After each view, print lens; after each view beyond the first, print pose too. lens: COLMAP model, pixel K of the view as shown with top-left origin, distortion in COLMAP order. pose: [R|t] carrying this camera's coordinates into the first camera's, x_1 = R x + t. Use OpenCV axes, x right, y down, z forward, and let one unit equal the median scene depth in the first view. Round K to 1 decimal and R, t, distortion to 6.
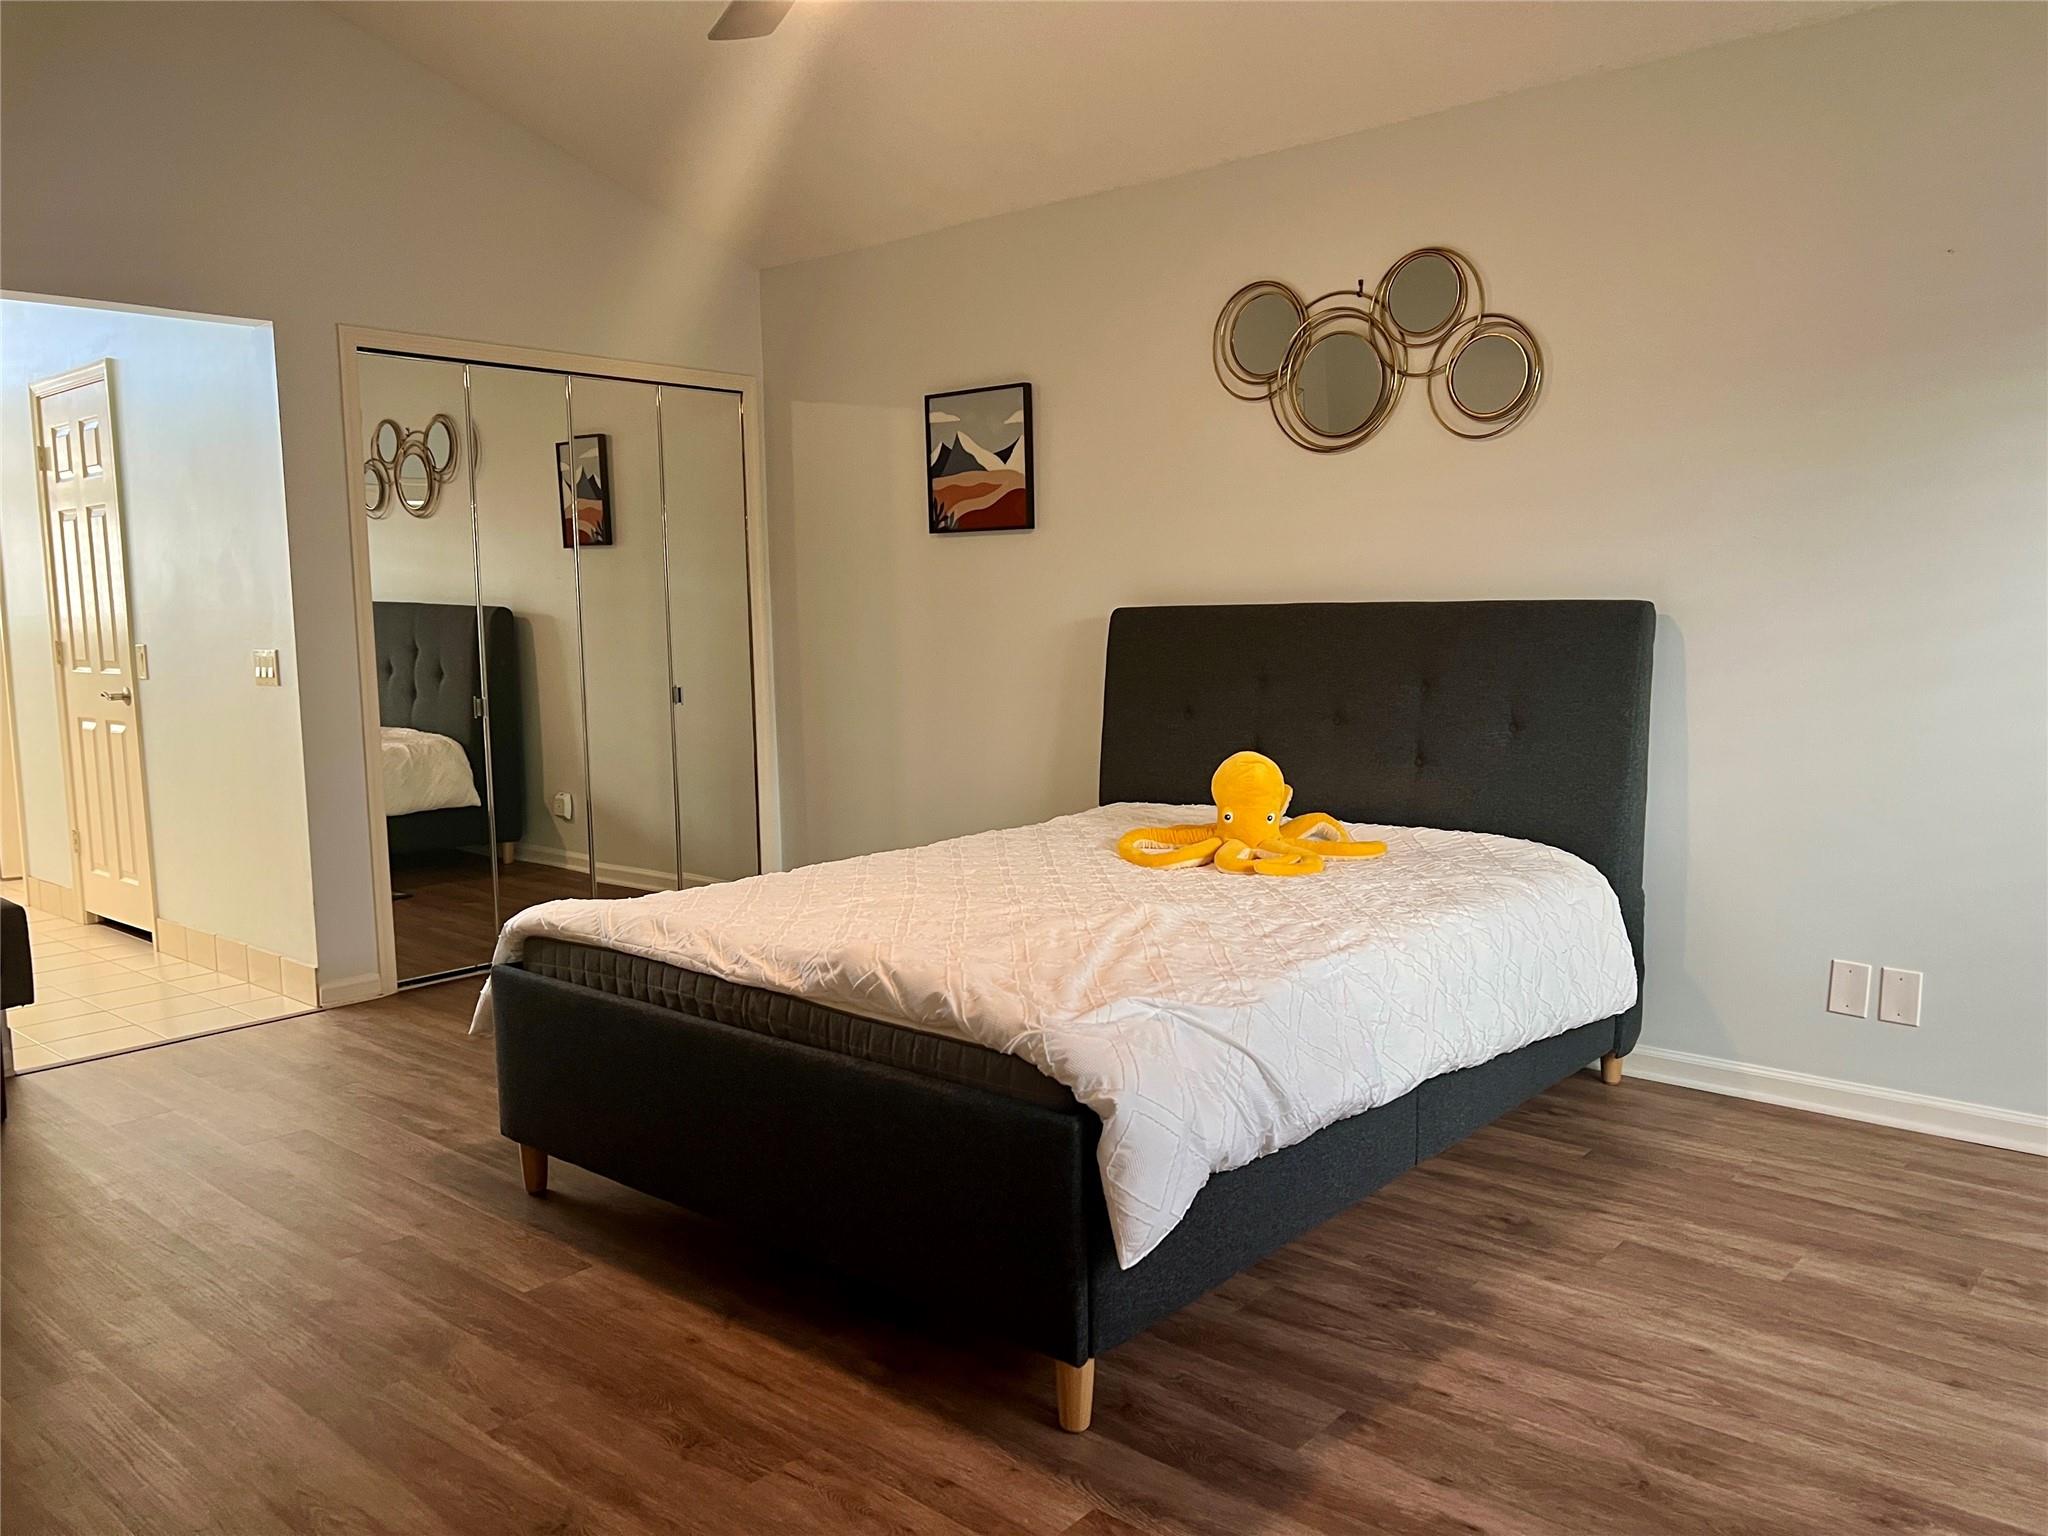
lens RADIAL K [[1548.4, 0, 1022.9], [0, 1548.4, 777.5], [0, 0, 1]] dist [0.045031, -0.002064]
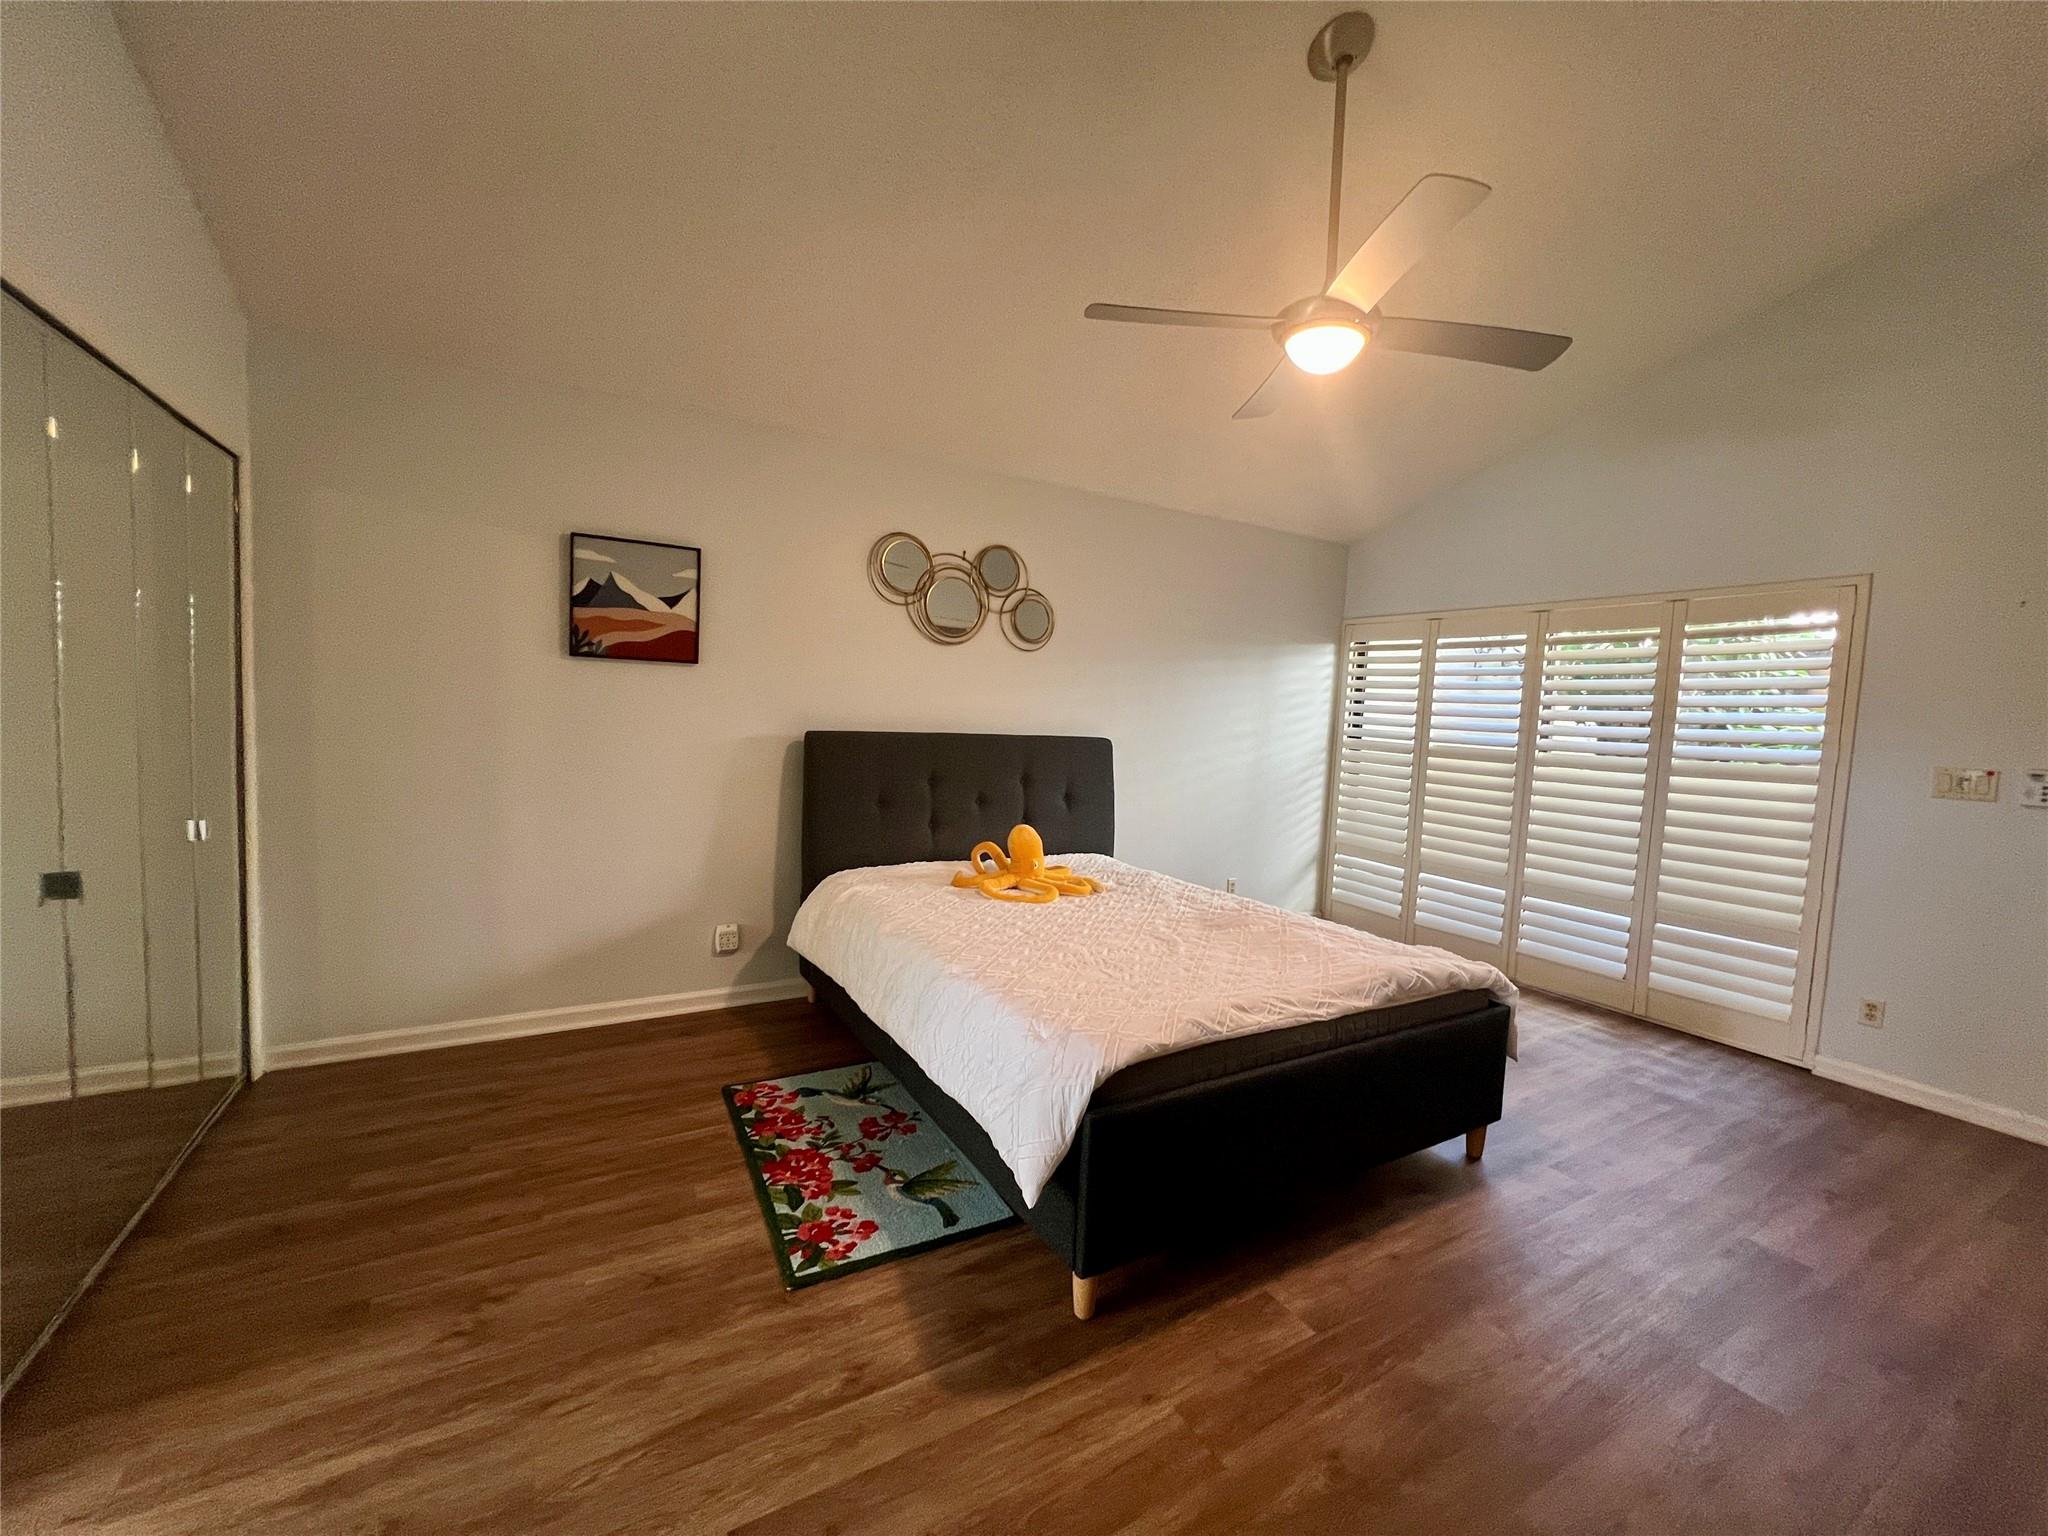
lens RADIAL K [[818.6, 0, 1021.9], [0, 818.6, 760.8], [0, 0, 1]] dist [-0.001513, -0.000231]
pose [[0.314402, -0.033118, 0.948712, -0.608712], [0.061064, 0.998027, 0.014602, -0.085969], [-0.947324, 0.053341, 0.315804, 0.617204]]
